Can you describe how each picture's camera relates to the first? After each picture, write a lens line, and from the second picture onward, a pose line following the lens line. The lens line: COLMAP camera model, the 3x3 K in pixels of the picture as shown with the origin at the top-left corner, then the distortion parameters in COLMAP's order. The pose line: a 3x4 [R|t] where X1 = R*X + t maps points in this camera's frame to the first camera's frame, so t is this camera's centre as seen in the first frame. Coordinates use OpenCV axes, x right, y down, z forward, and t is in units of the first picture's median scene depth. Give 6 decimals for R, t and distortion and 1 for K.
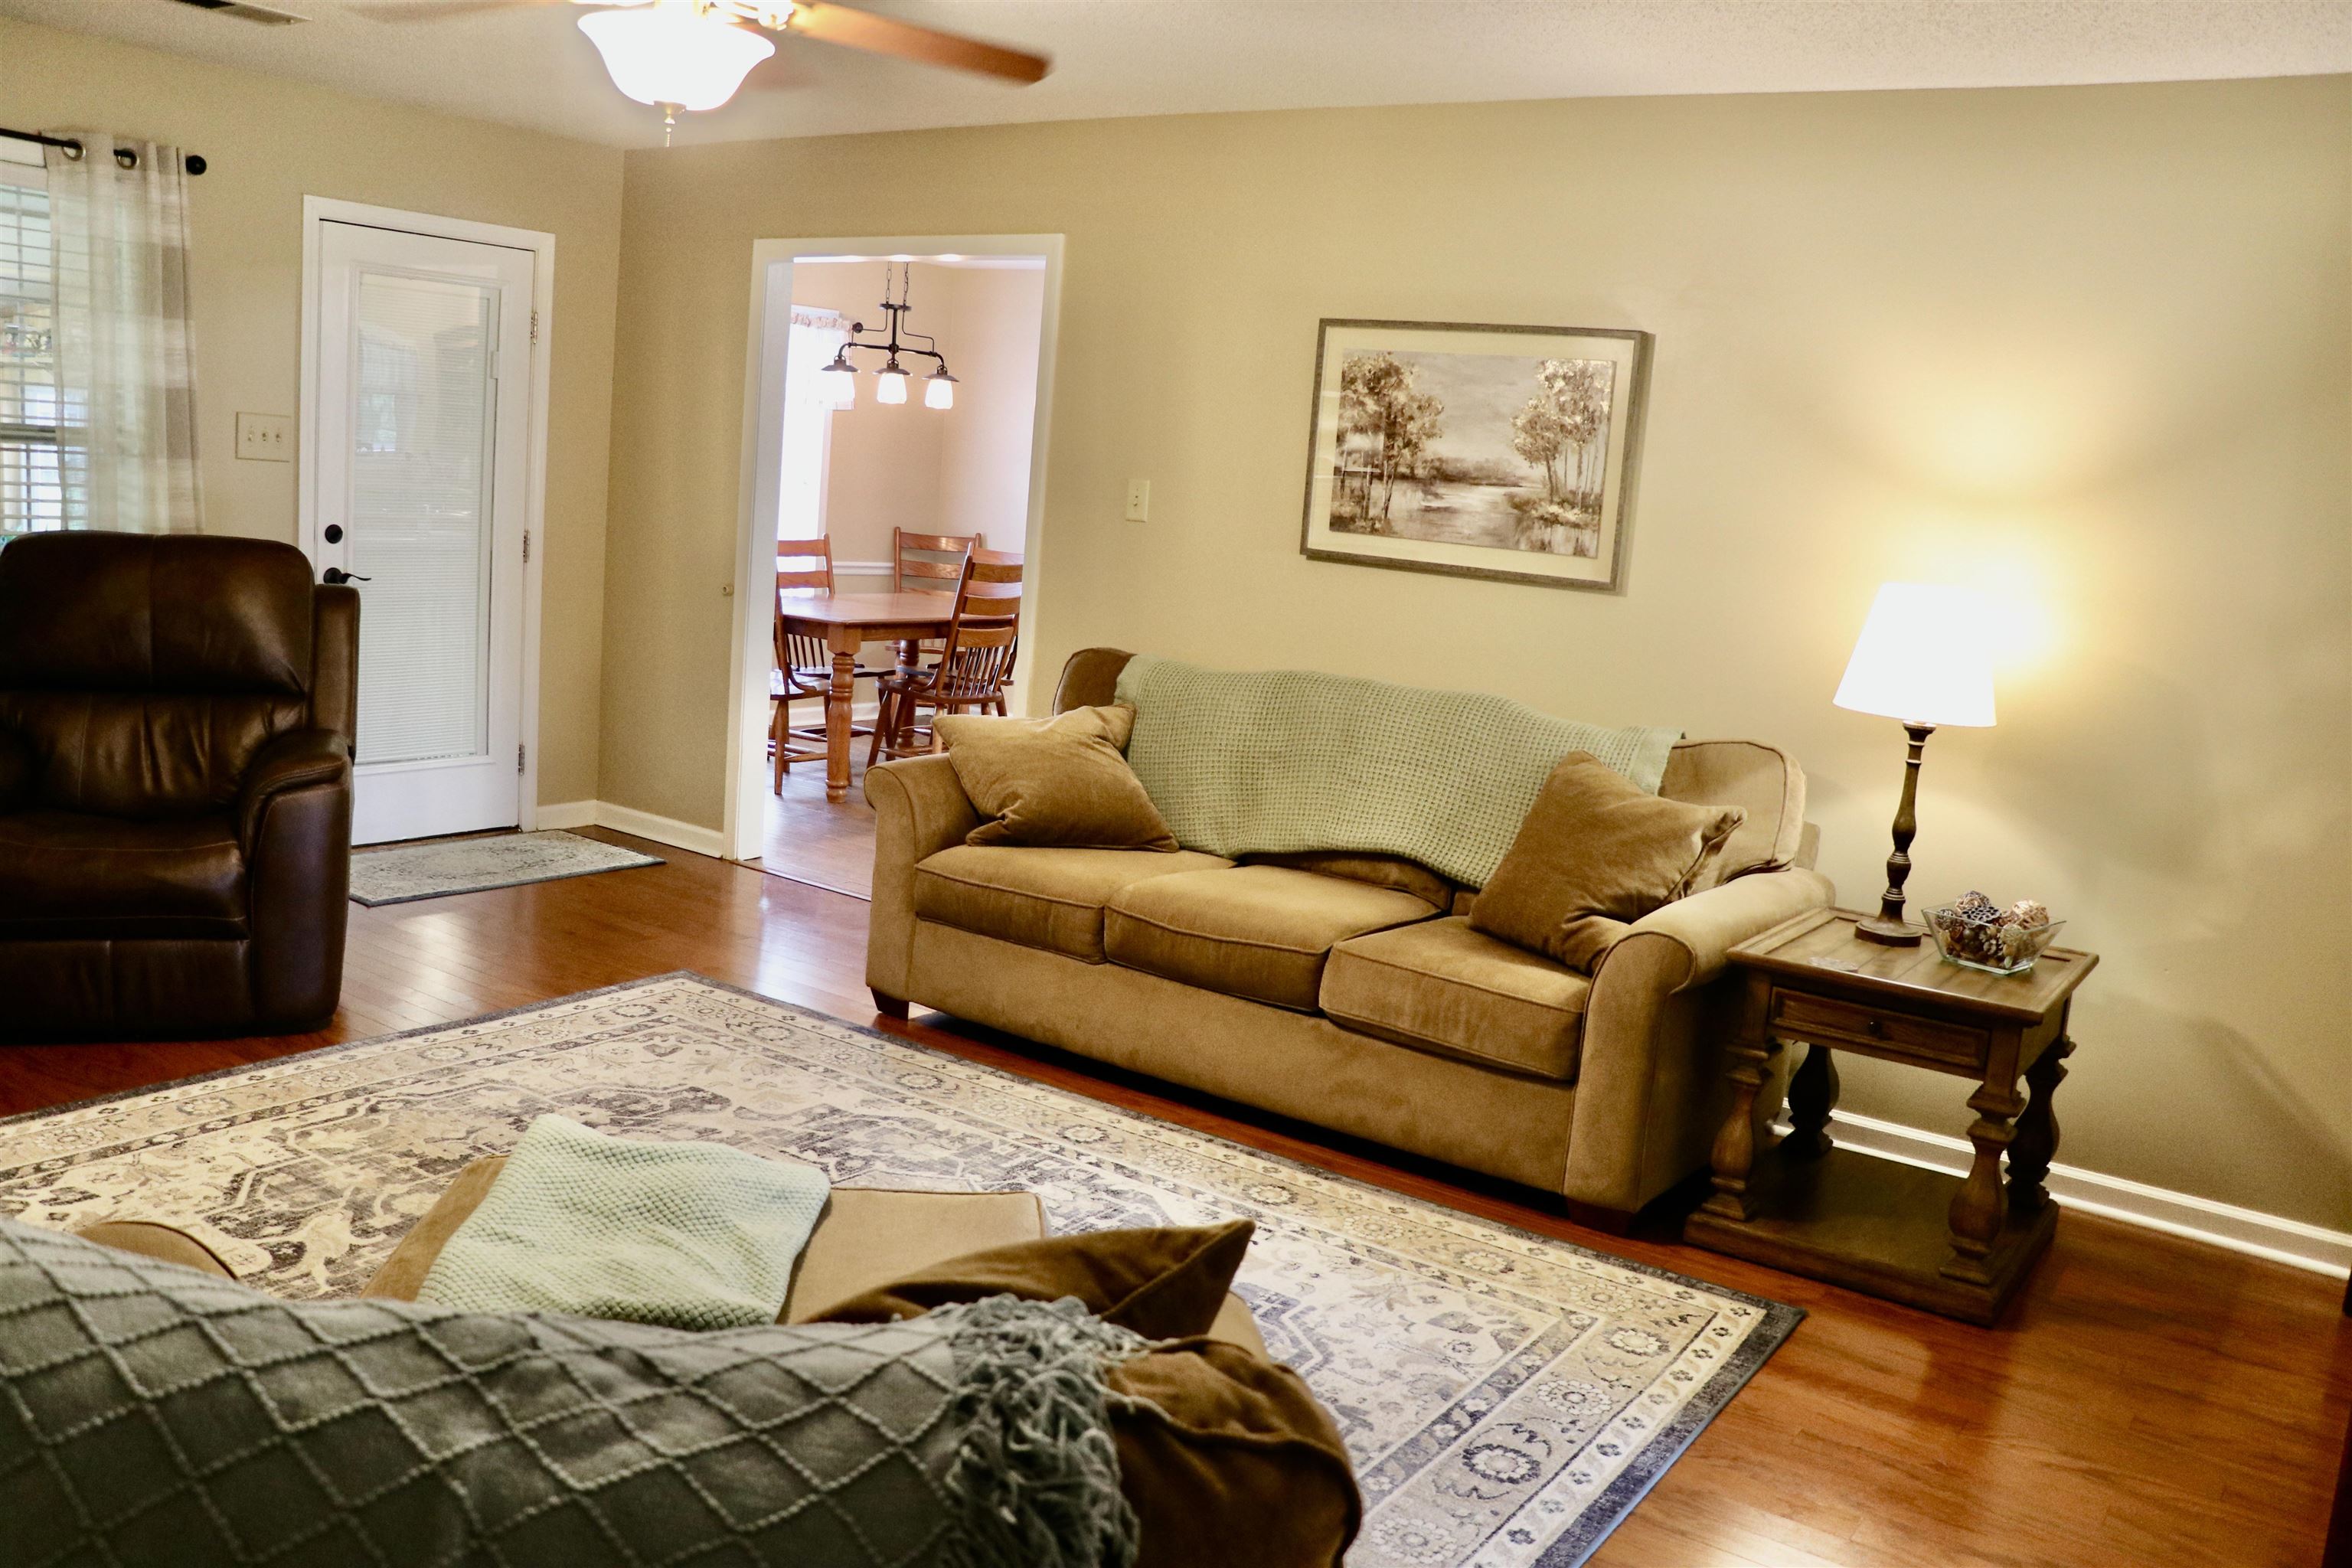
lens RADIAL K [[1906.2, 0, 1176.0], [0, 1906.2, 784.0], [0, 0, 1]] dist [-0.172421, 0.145802]
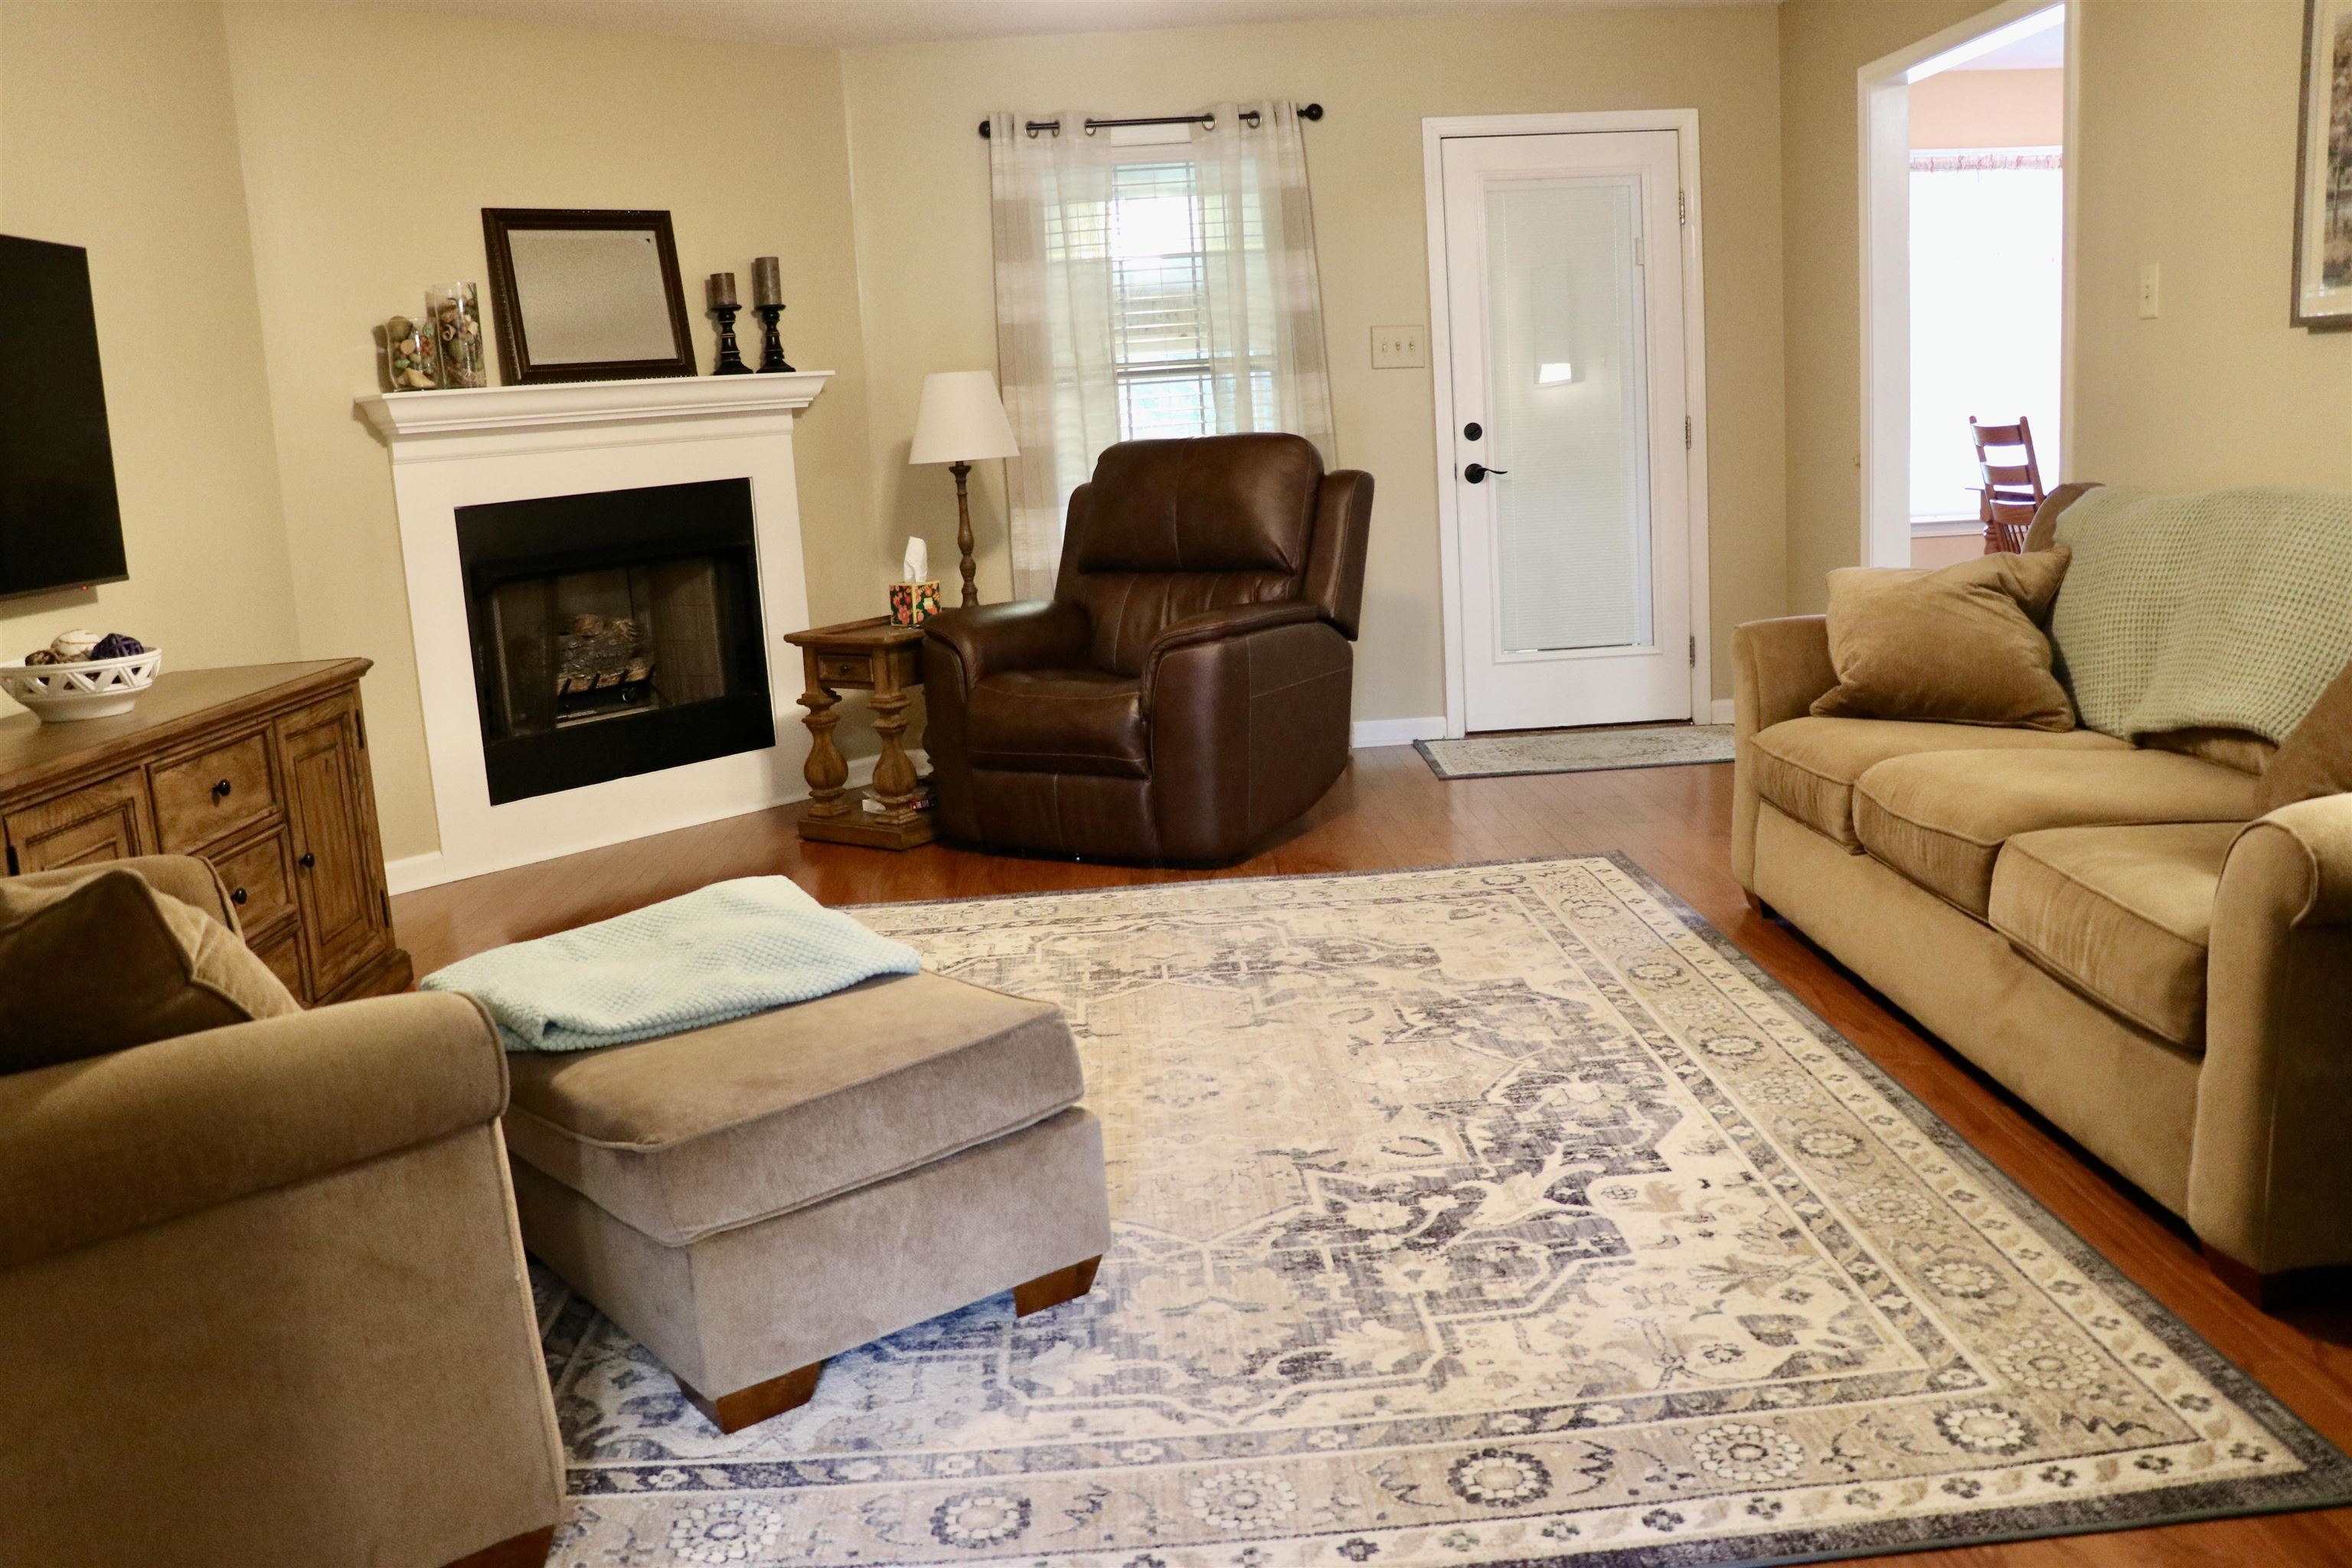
lens RADIAL K [[1906.2, 0, 1176.0], [0, 1906.2, 784.0], [0, 0, 1]] dist [-0.172421, 0.145802]
pose [[0.608737, 0.041817, -0.792269, 0.454024], [-0.022504, 0.999118, 0.035445, 0.046619], [0.793053, -0.003747, 0.609141, 0.308021]]
